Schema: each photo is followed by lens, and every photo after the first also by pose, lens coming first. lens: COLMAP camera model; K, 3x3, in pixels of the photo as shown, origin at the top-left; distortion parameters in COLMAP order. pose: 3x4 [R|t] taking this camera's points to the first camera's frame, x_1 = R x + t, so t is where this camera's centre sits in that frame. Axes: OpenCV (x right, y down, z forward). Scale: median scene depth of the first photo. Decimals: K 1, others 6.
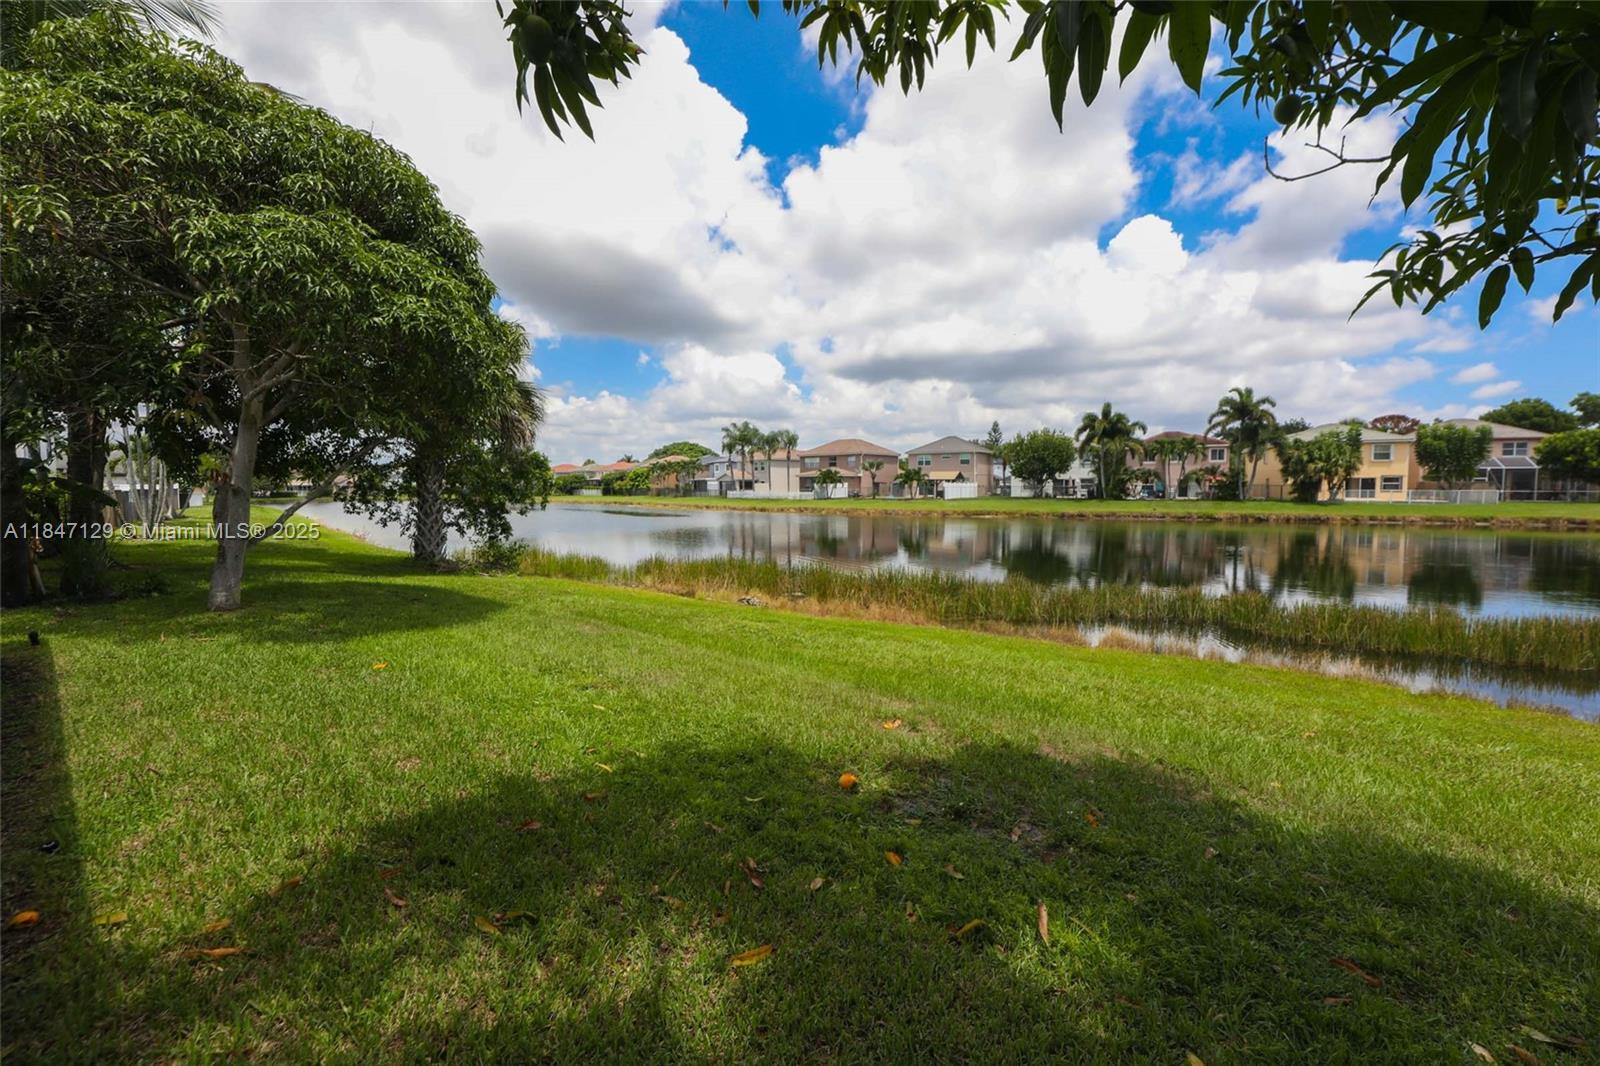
lens RADIAL K [[652.1, 0, 802.1], [0, 652.1, 526.9], [0, 0, 1]] dist [-0.001774, -0.003535]
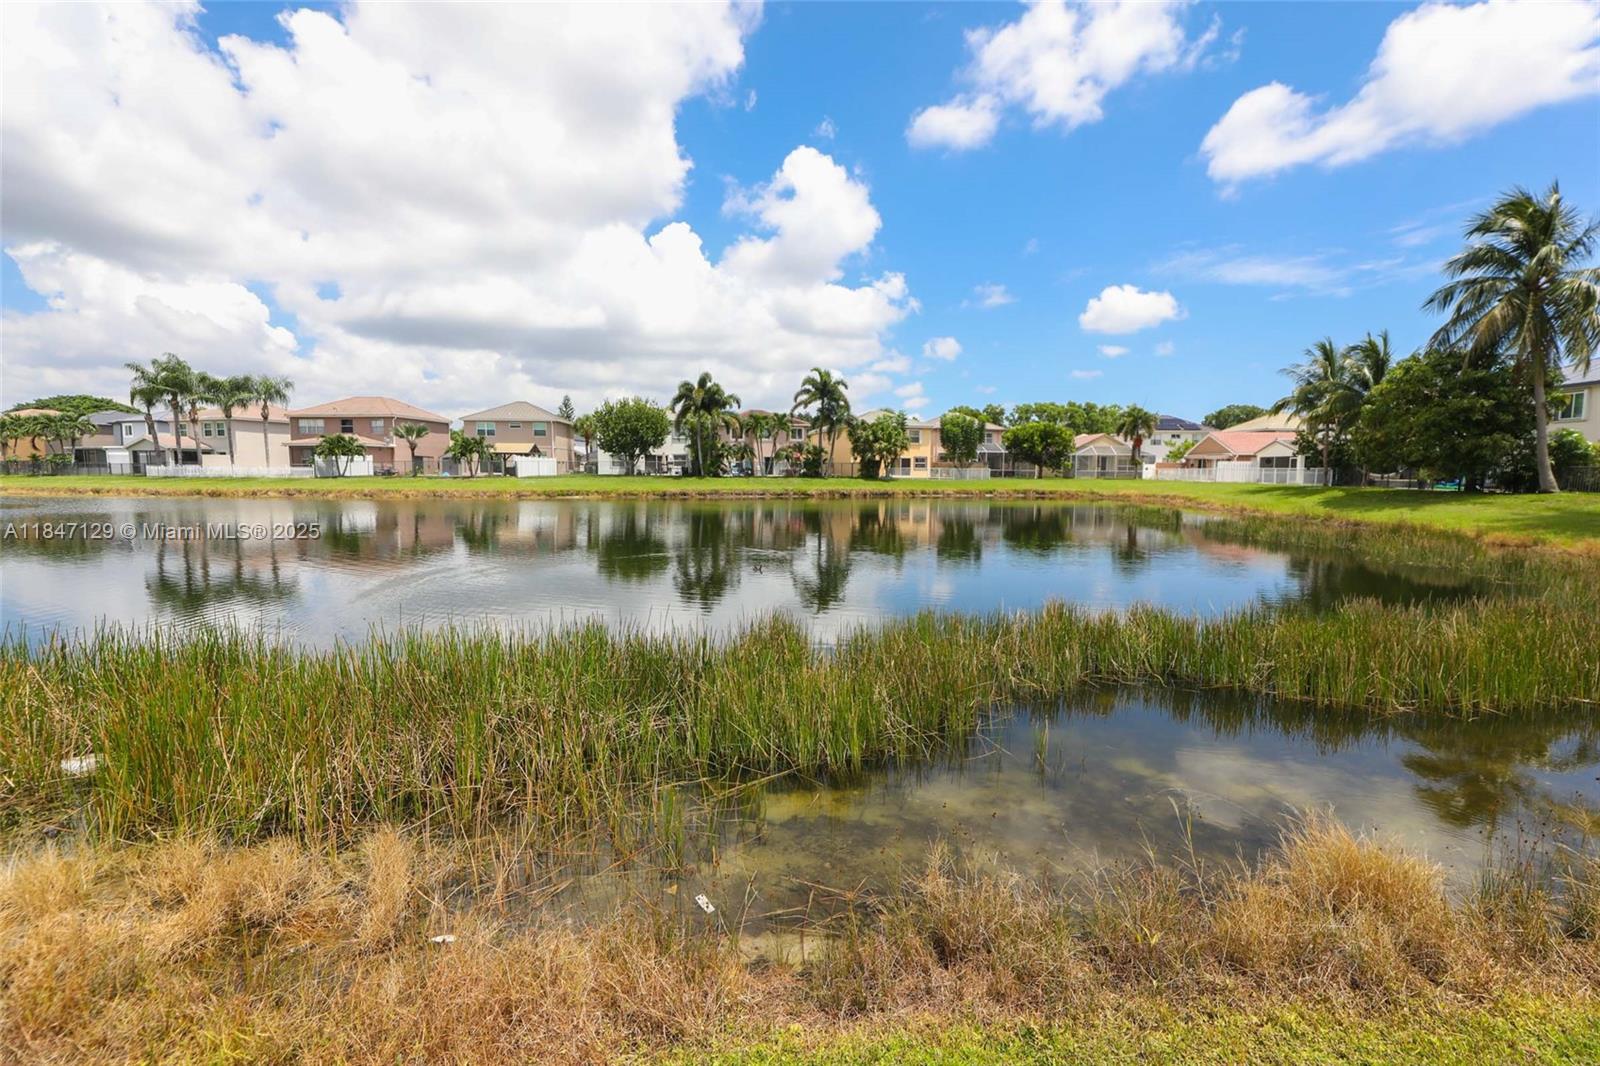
lens RADIAL K [[637.5, 0, 800.0], [0, 637.5, 533.0], [0, 0, 1]] dist [0.000105, 0.000023]
pose [[0.792621, -0.053841, 0.607332, 0.013794], [0.029372, 0.998309, 0.050169, -0.003036], [-0.609006, -0.021926, 0.792862, 0.173668]]
